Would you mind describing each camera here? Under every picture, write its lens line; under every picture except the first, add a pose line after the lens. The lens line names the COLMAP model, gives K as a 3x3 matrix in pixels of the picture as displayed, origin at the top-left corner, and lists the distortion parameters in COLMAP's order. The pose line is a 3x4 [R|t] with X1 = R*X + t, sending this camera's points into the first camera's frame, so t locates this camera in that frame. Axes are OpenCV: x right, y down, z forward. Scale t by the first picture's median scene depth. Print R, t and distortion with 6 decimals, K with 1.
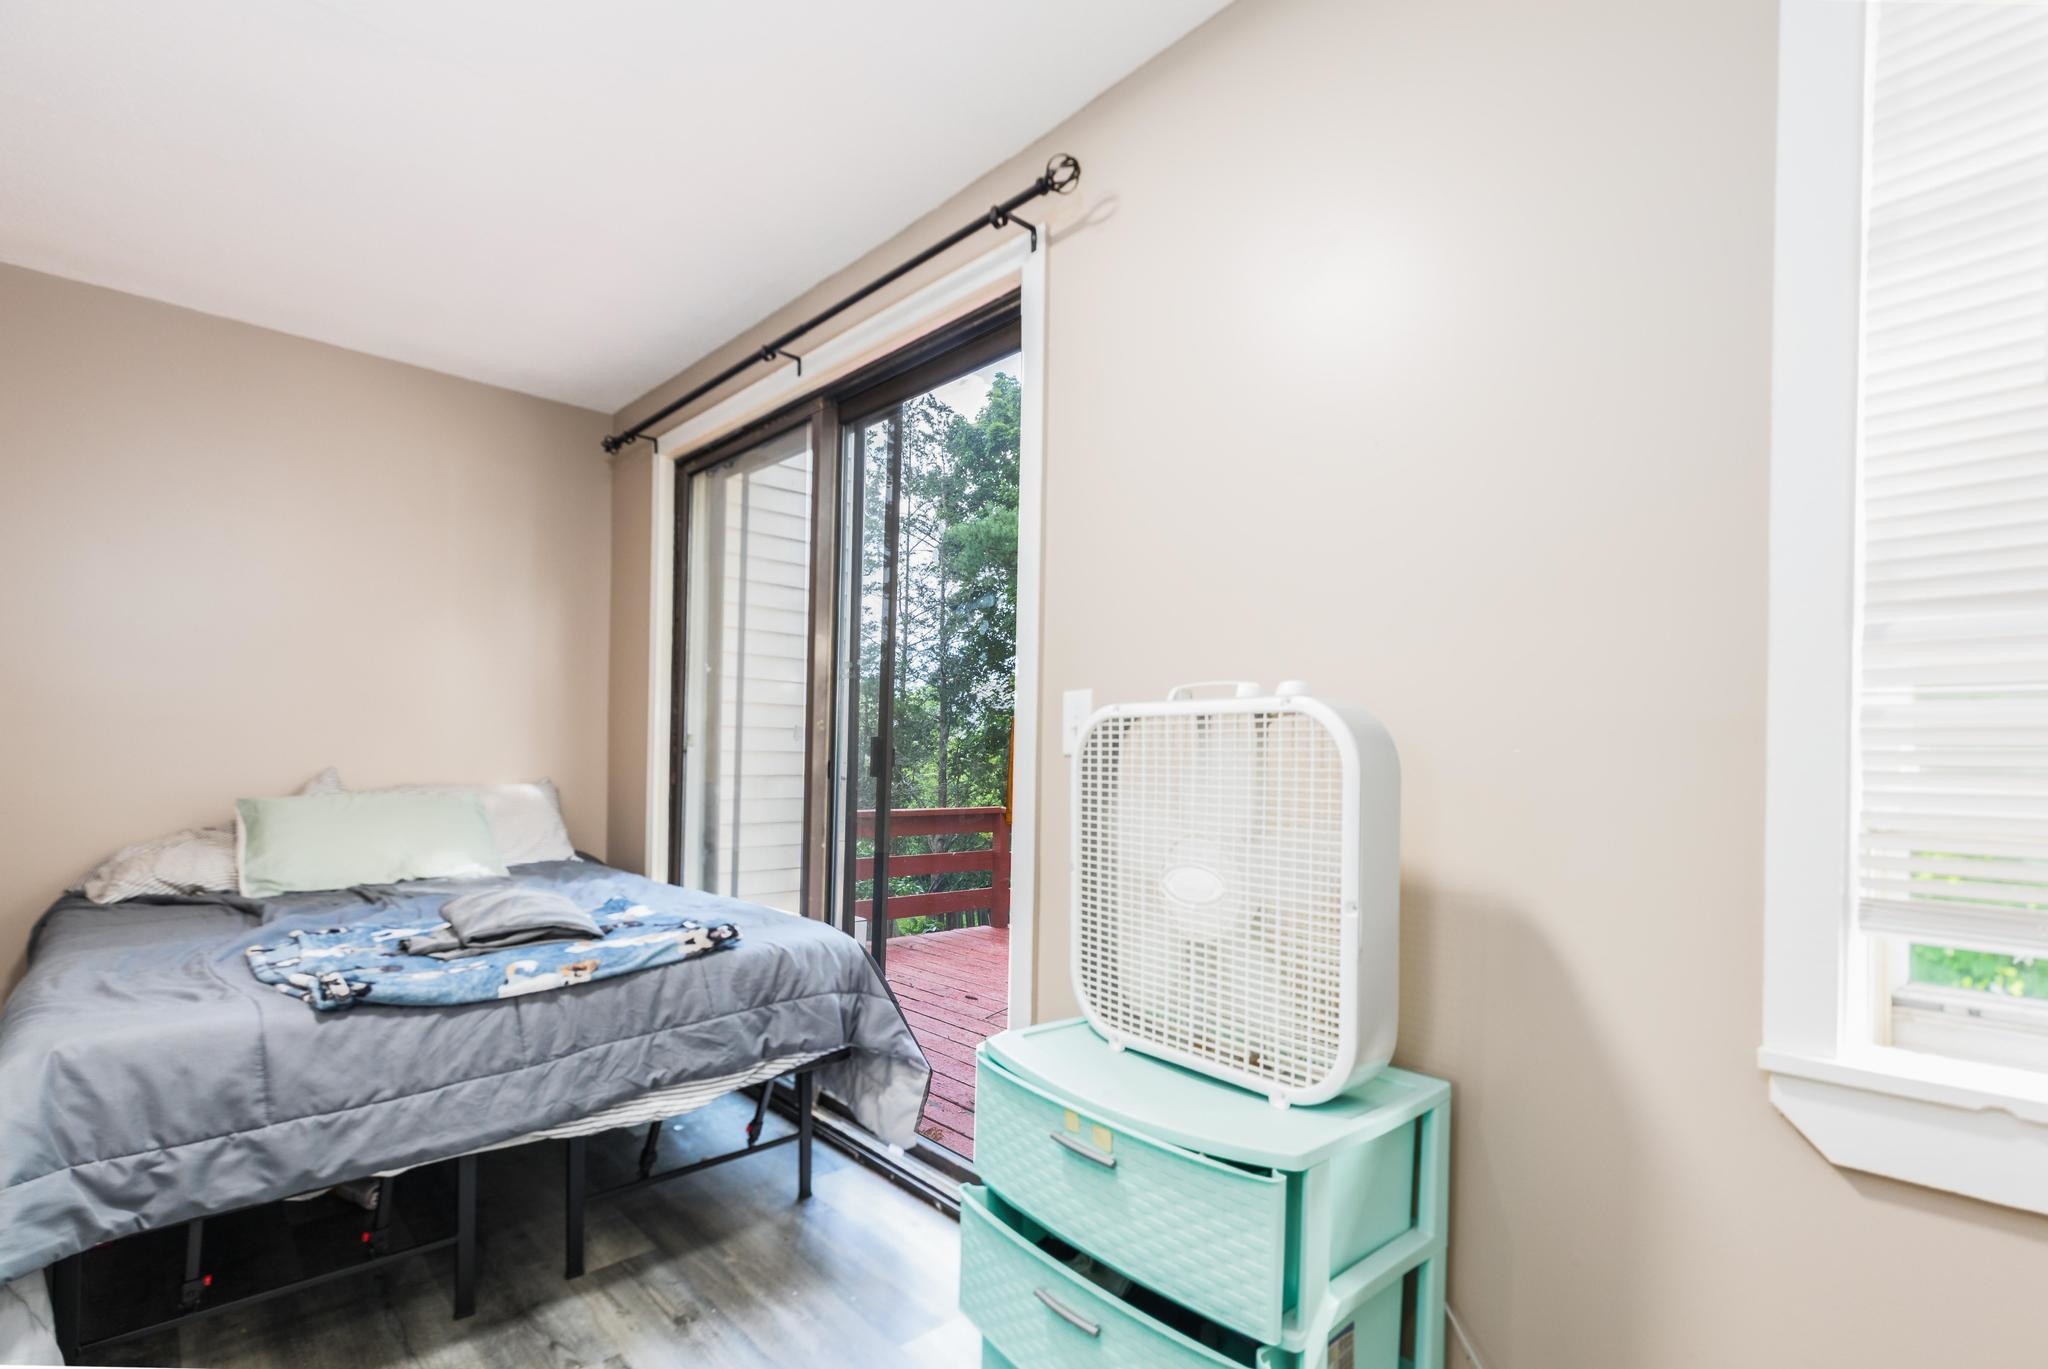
lens RADIAL K [[953.9, 0, 1049.2], [0, 953.9, 759.5], [0, 0, 1]] dist [0.001500, -0.000022]
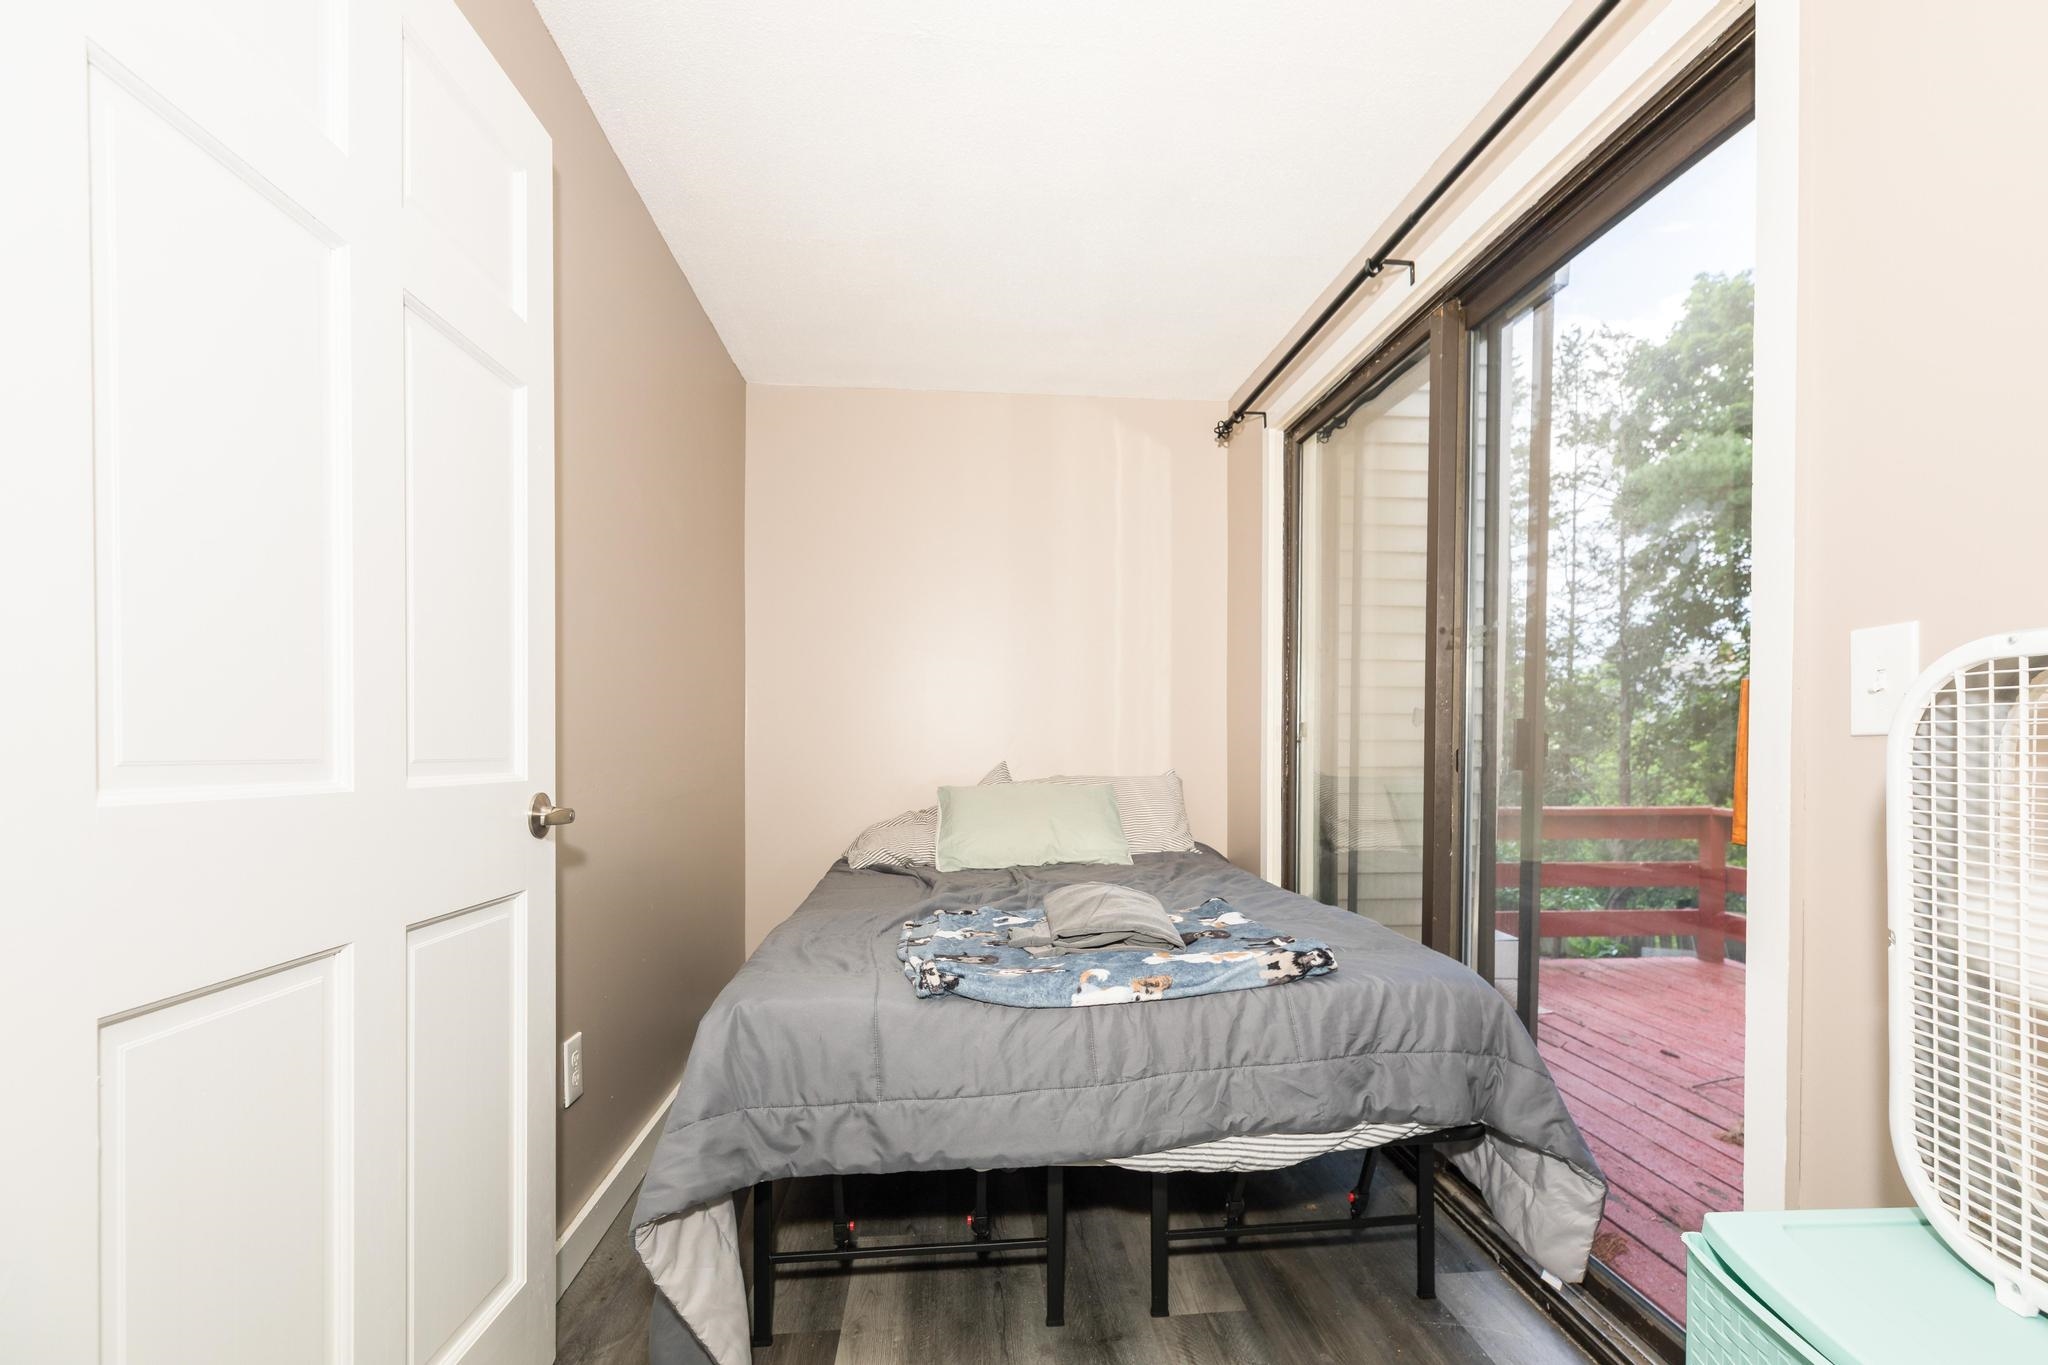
lens RADIAL K [[945.1, 0, 1051.6], [0, 945.1, 752.3], [0, 0, 1]] dist [0.002686, 0.000924]
pose [[0.792350, -0.010130, -0.609982, -0.014663], [0.011277, 0.999934, -0.001958, 0.000990], [0.609962, -0.005327, 0.792413, 0.161721]]
